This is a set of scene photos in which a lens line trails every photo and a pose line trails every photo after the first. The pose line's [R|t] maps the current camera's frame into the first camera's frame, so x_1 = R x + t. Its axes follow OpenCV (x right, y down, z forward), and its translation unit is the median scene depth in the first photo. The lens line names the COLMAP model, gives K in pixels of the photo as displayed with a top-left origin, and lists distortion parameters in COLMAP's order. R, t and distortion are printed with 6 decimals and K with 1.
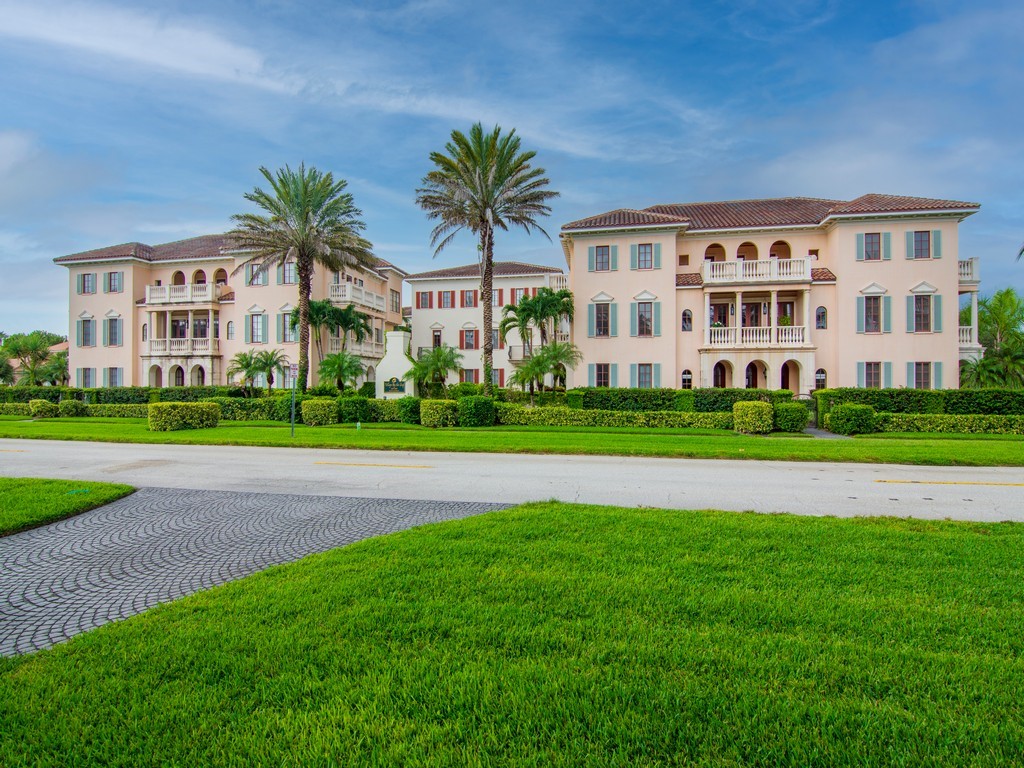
lens RADIAL K [[495.2, 0, 512.0], [0, 495.2, 384.0], [0, 0, 1]] dist [-0.001848, -0.011845]
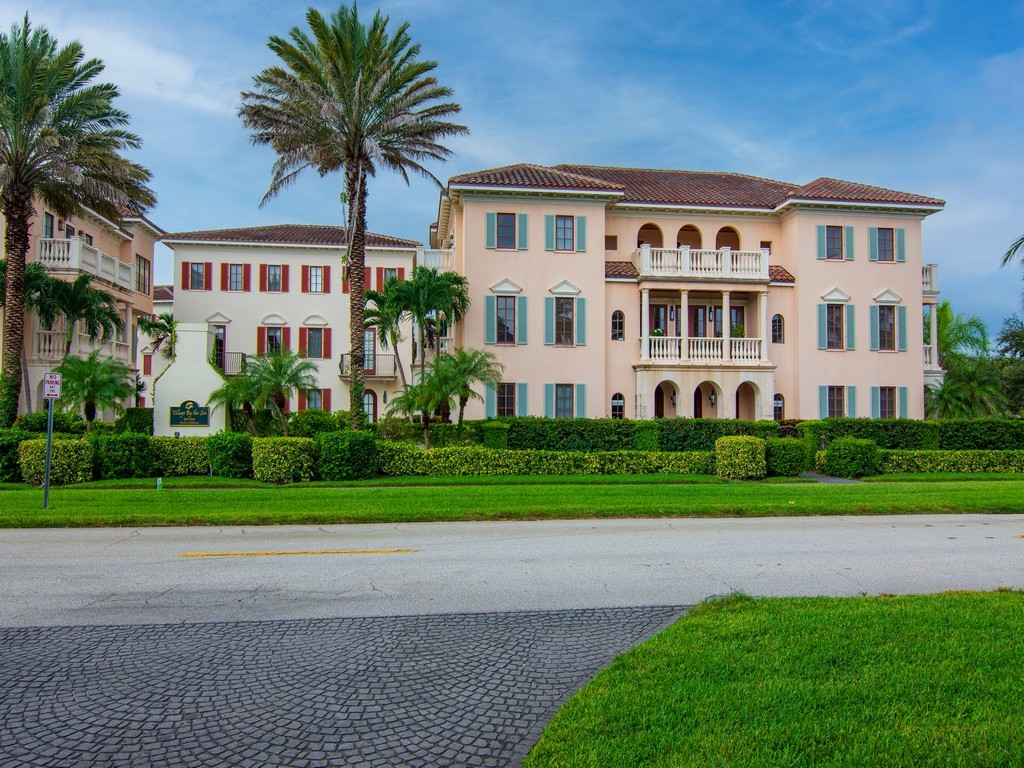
lens RADIAL K [[713.1, 0, 509.2], [0, 713.1, 393.9], [0, 0, 1]] dist [0.000803, -0.003146]
pose [[0.950827, 0.010815, 0.309535, -0.130835], [-0.002302, 0.999609, -0.027854, 0.001754], [-0.309715, 0.025772, 0.950480, 0.062349]]
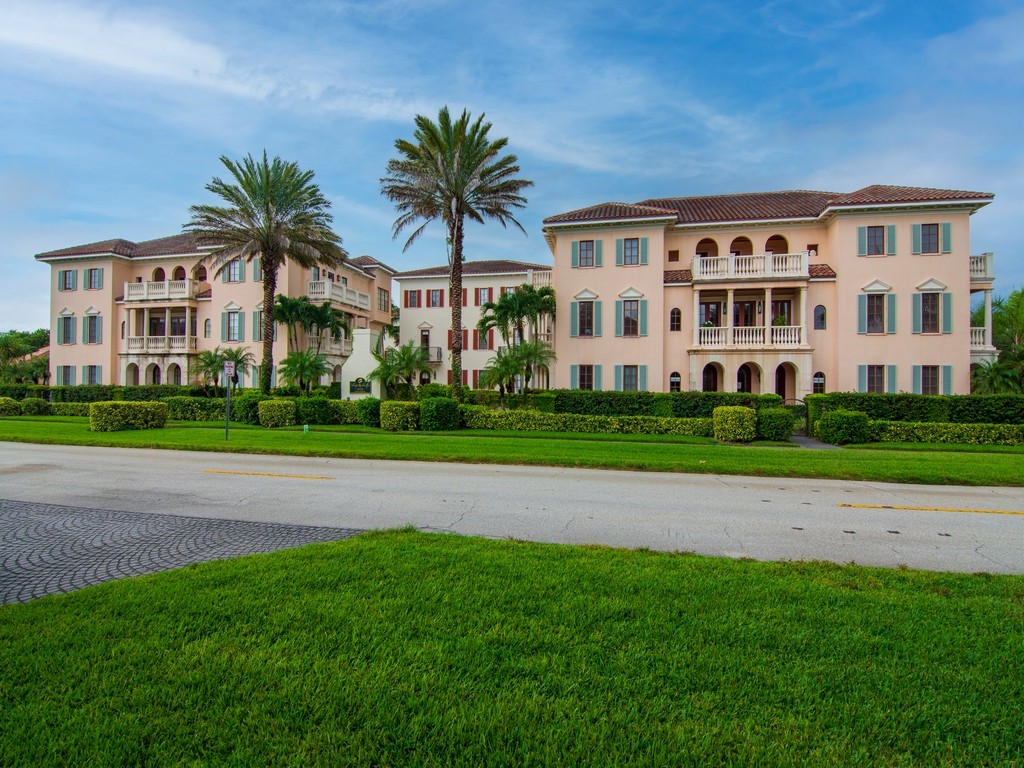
lens RADIAL K [[495.2, 0, 512.0], [0, 495.2, 384.0], [0, 0, 1]] dist [-0.001848, -0.011845]
pose [[0.999597, 0.008542, -0.027086, 0.074547], [-0.008679, 0.999950, -0.004943, 0.001273], [0.027042, 0.005176, 0.999621, 0.055986]]
